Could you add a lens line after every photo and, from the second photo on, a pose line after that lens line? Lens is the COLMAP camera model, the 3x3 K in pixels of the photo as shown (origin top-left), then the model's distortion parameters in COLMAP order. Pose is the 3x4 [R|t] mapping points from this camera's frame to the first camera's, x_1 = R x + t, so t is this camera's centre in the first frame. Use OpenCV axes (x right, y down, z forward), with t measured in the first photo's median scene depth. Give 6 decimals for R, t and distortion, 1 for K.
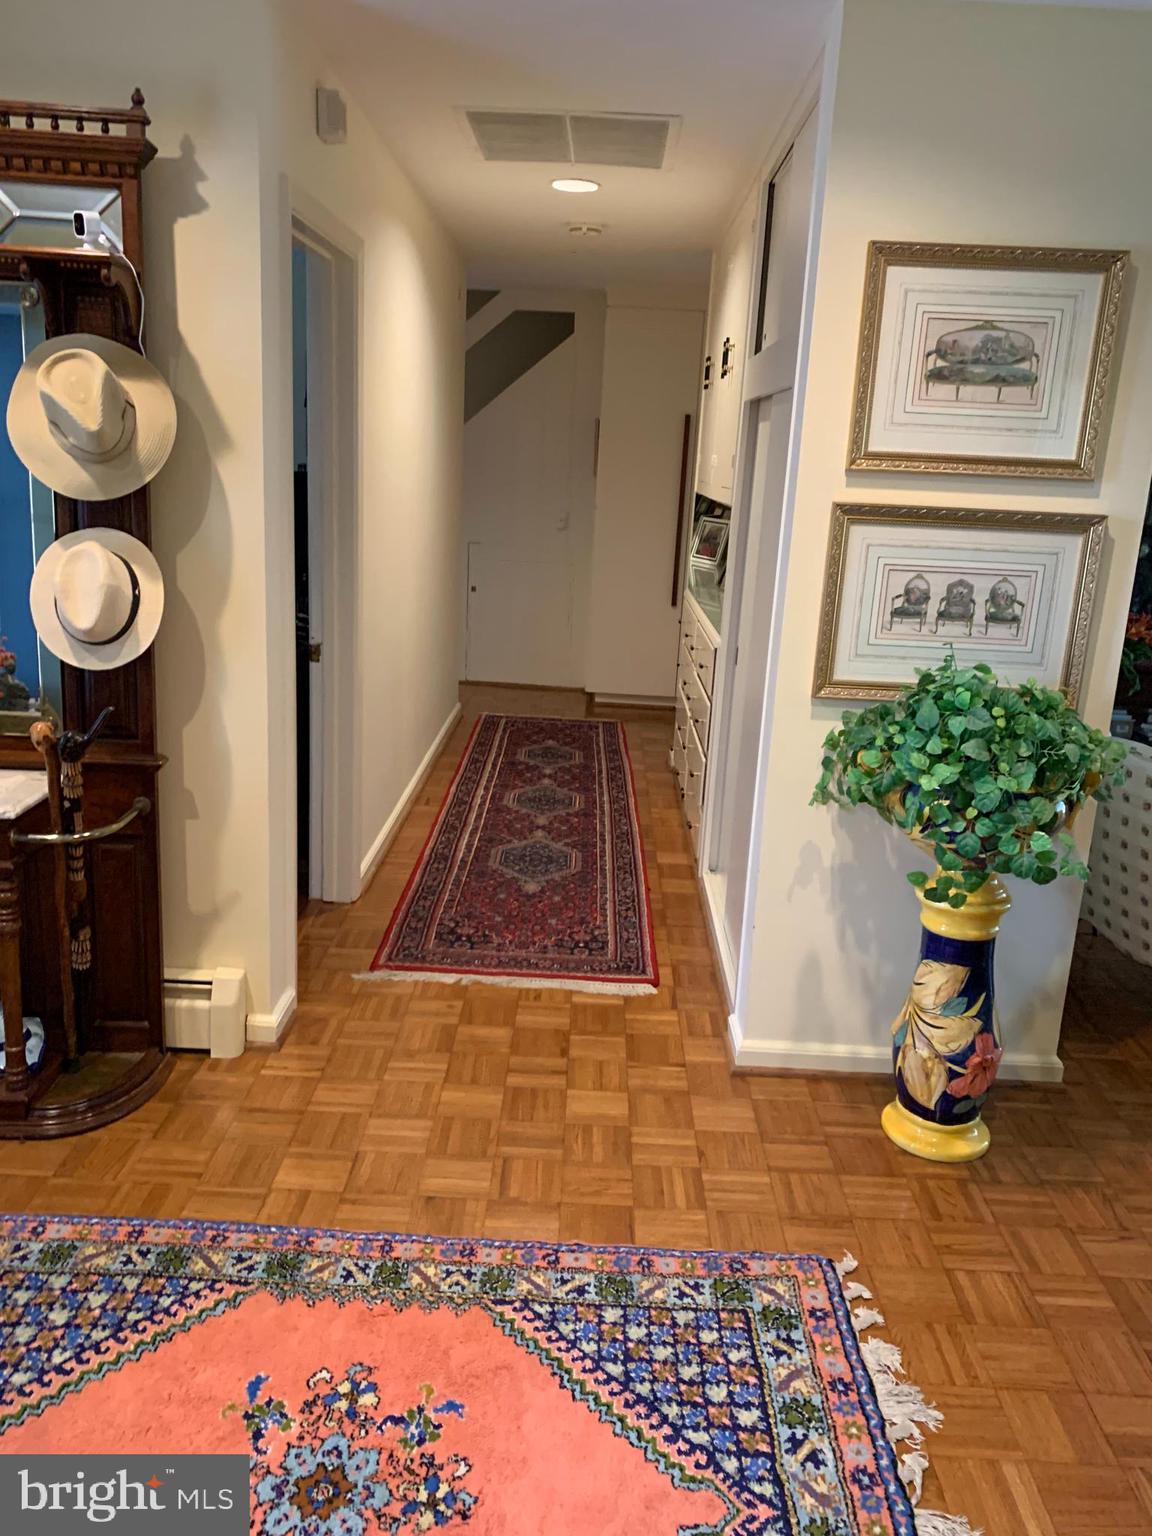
lens RADIAL K [[1183.5, 0, 572.6], [0, 1183.5, 739.2], [0, 0, 1]] dist [0.032124, -0.027151]
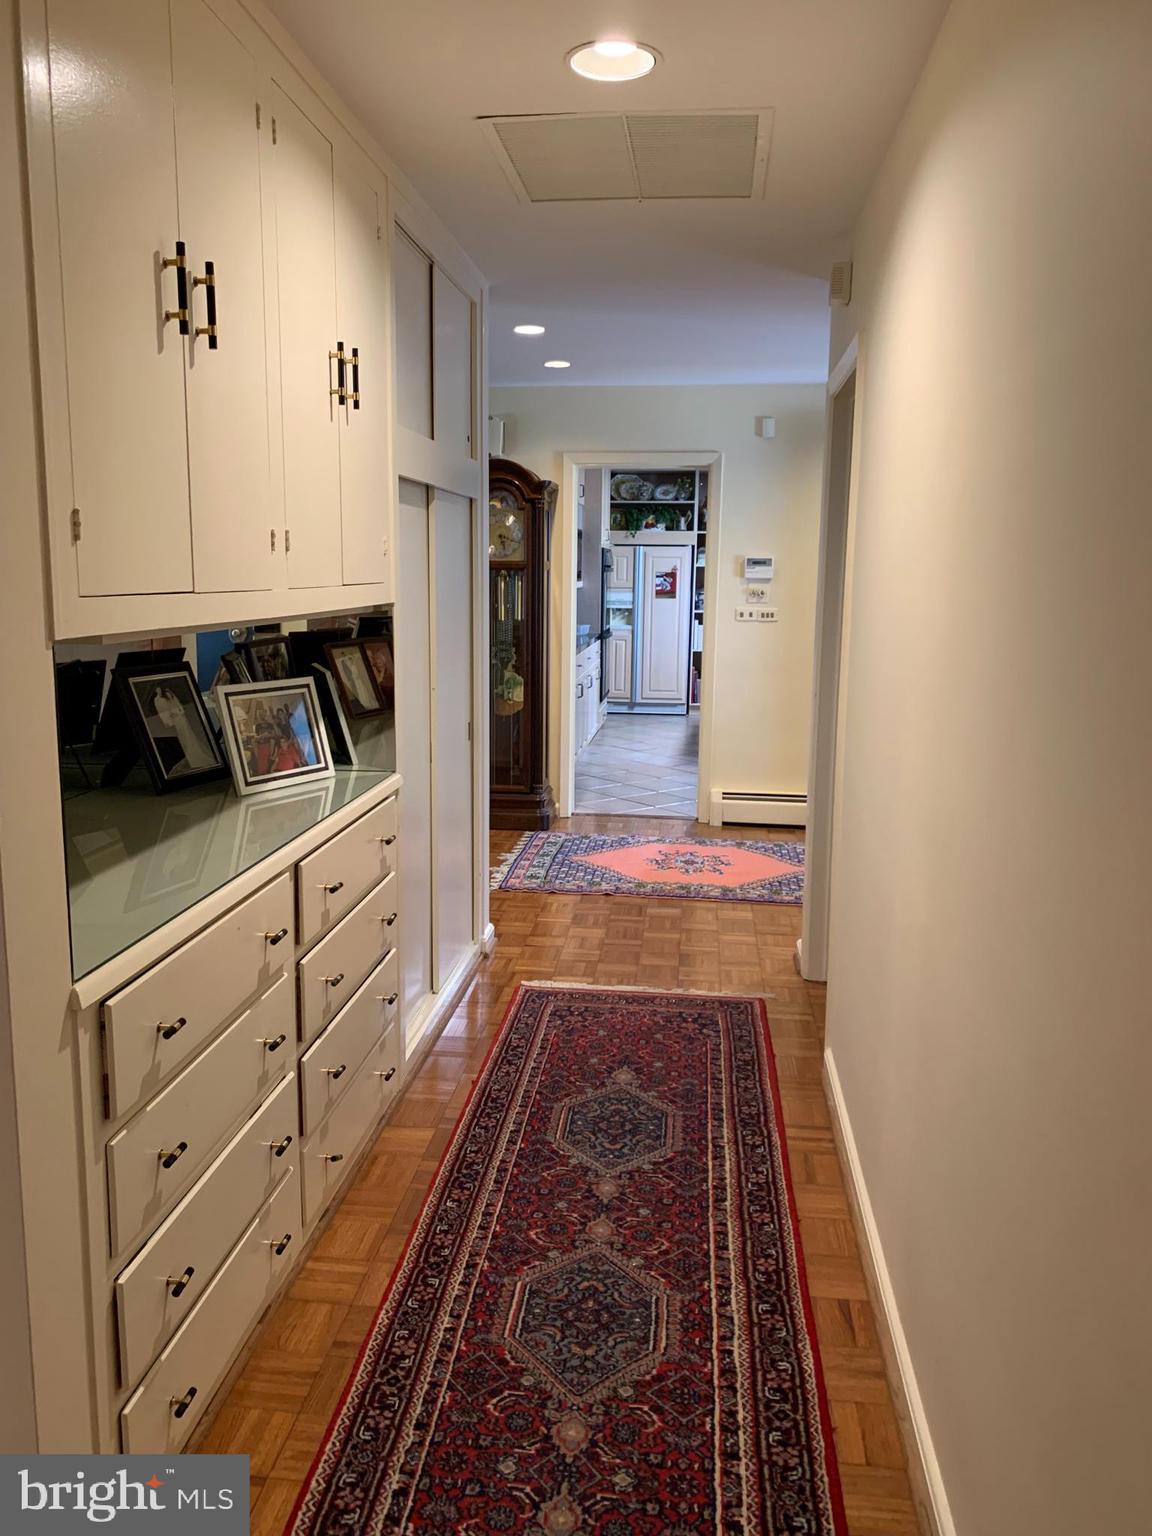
lens RADIAL K [[1183.5, 0, 573.6], [0, 1183.5, 763.6], [0, 0, 1]] dist [0.032124, -0.027151]
pose [[-0.994747, -0.070220, 0.074477, -0.069198], [-0.035564, 0.919364, 0.391798, -0.577674], [-0.095984, 0.387091, -0.917032, 2.473841]]
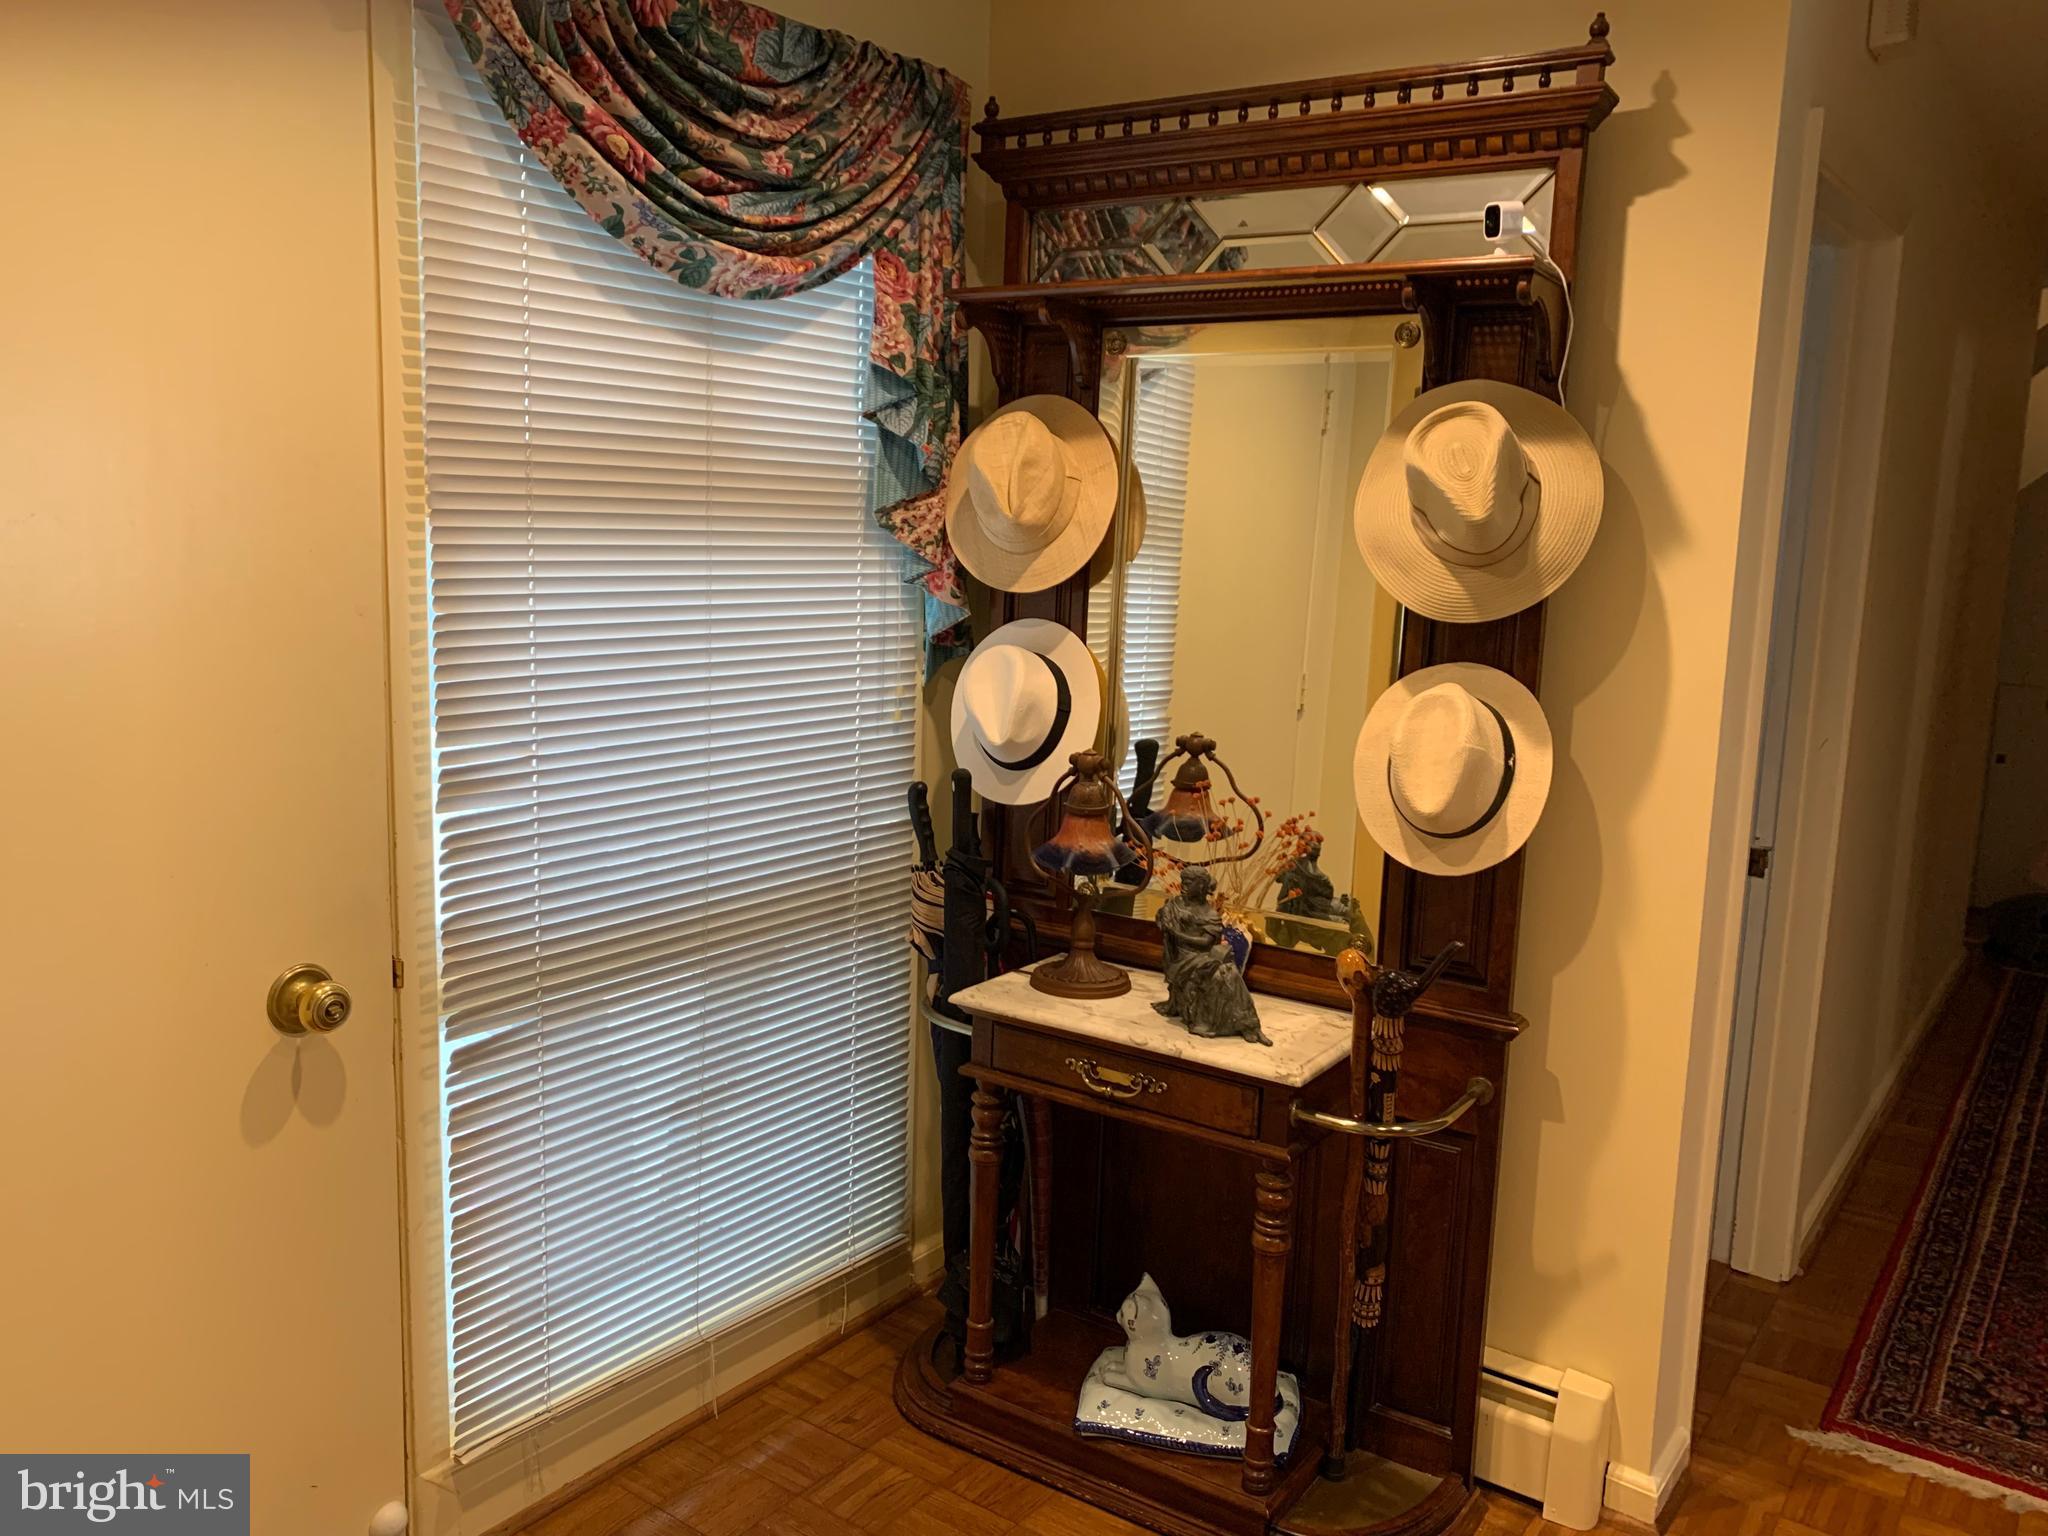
lens RADIAL K [[1578.0, 0, 1042.9], [0, 1578.0, 762.9], [0, 0, 1]] dist [0.032124, -0.027151]
pose [[0.826297, 0.071164, -0.558720, -0.091816], [-0.126422, 0.990108, -0.060857, -0.037354], [0.548863, 0.120921, 0.827120, 0.140841]]
